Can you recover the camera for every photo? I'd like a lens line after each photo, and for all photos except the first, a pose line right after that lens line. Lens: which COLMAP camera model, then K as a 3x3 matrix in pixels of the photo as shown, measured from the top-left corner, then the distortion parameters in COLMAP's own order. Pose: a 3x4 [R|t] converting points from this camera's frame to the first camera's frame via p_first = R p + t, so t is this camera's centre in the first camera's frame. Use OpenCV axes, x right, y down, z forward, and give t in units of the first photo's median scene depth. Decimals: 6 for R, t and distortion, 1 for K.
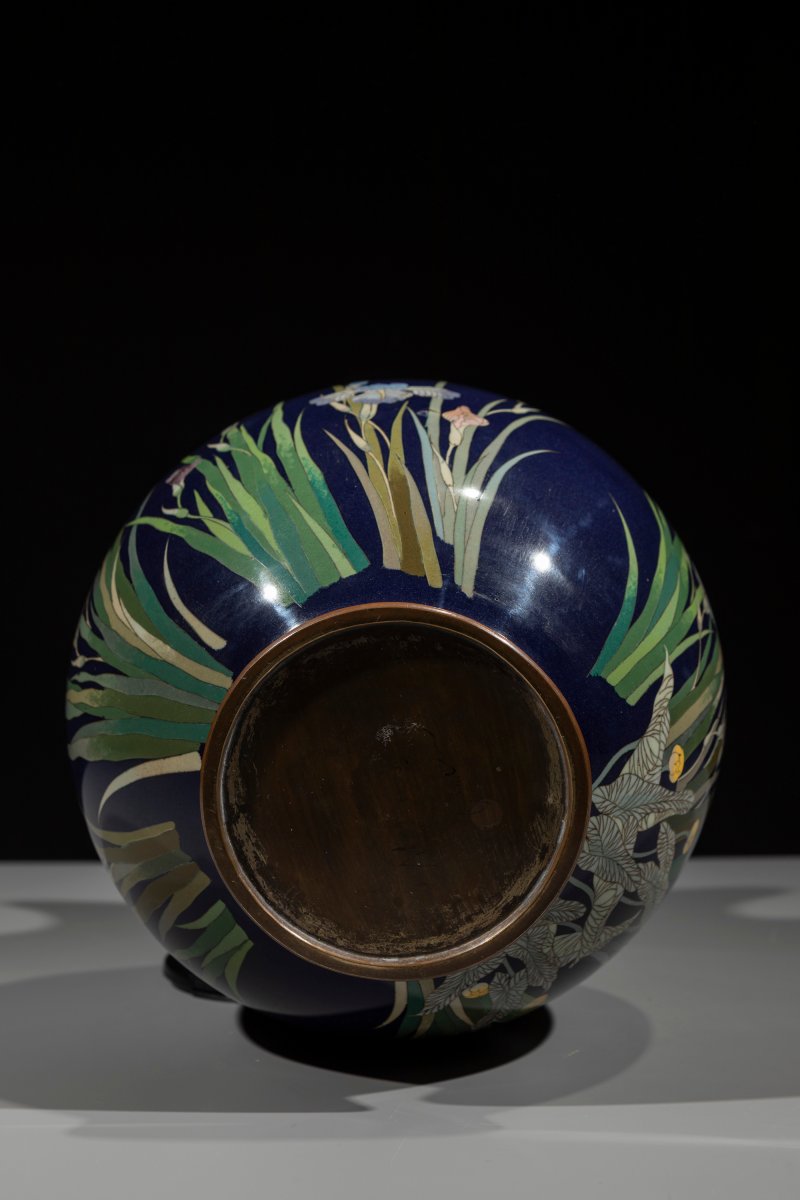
lens RADIAL K [[2210.2, 0, 400.0], [0, 2210.2, 600.0], [0, 0, 1]] dist [-0.004700, 0.004251]
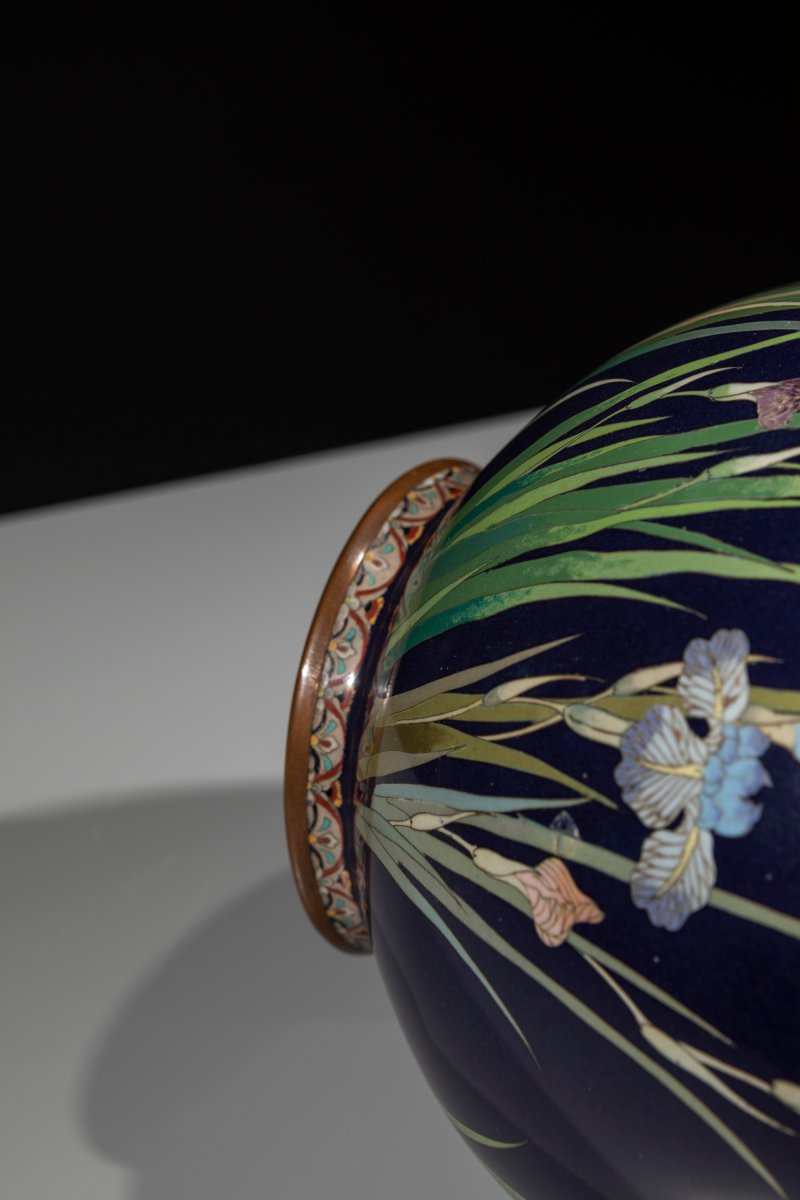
lens RADIAL K [[2210.2, 0, 400.0], [0, 2210.2, 600.0], [0, 0, 1]] dist [-0.004700, 0.004251]
pose [[-0.187007, 0.982359, 0.000068, -0.035245], [0.295728, 0.056230, 0.953616, -0.611299], [0.936789, 0.178353, -0.301027, 1.130788]]
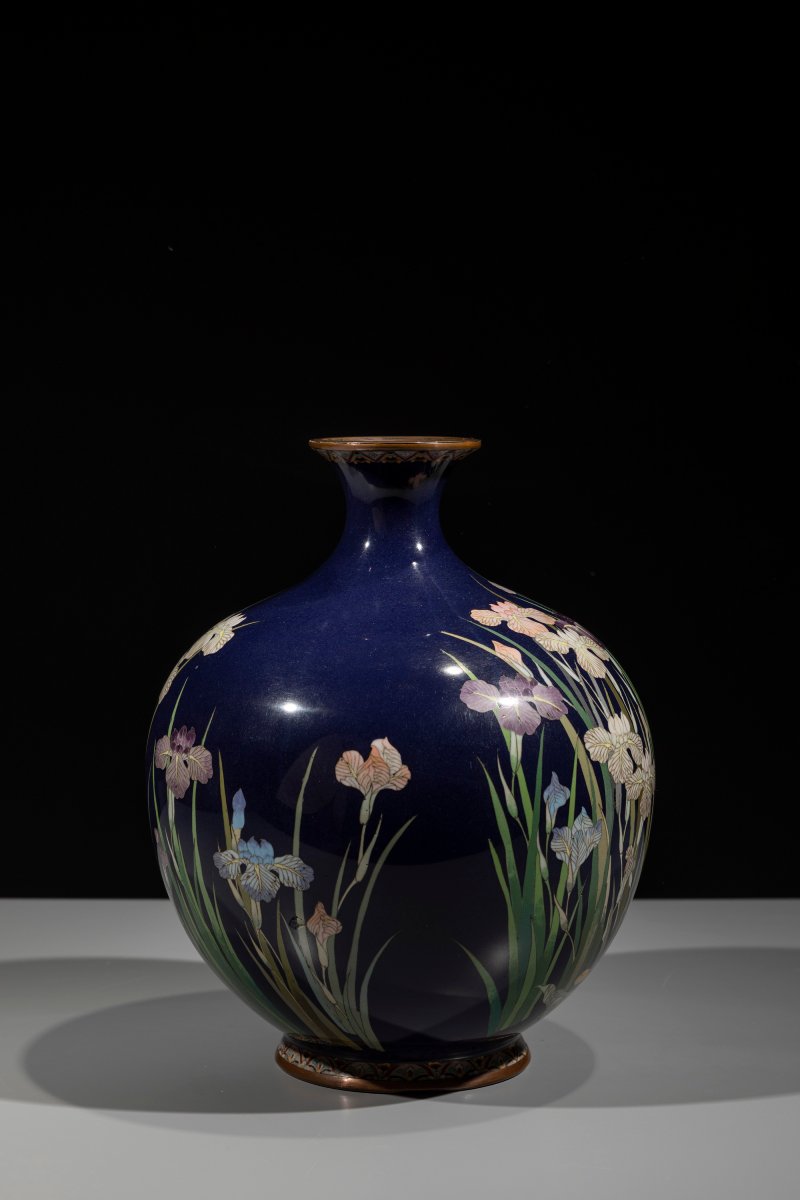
lens RADIAL K [[2476.6, 0, 400.0], [0, 2476.6, 600.0], [0, 0, 1]] dist [0.065929, -0.110264]
pose [[0.878812, 0.039546, -0.475526, 0.749207], [0.472410, 0.068274, 0.878731, -1.346503], [0.067216, -0.996883, 0.041318, 1.149520]]
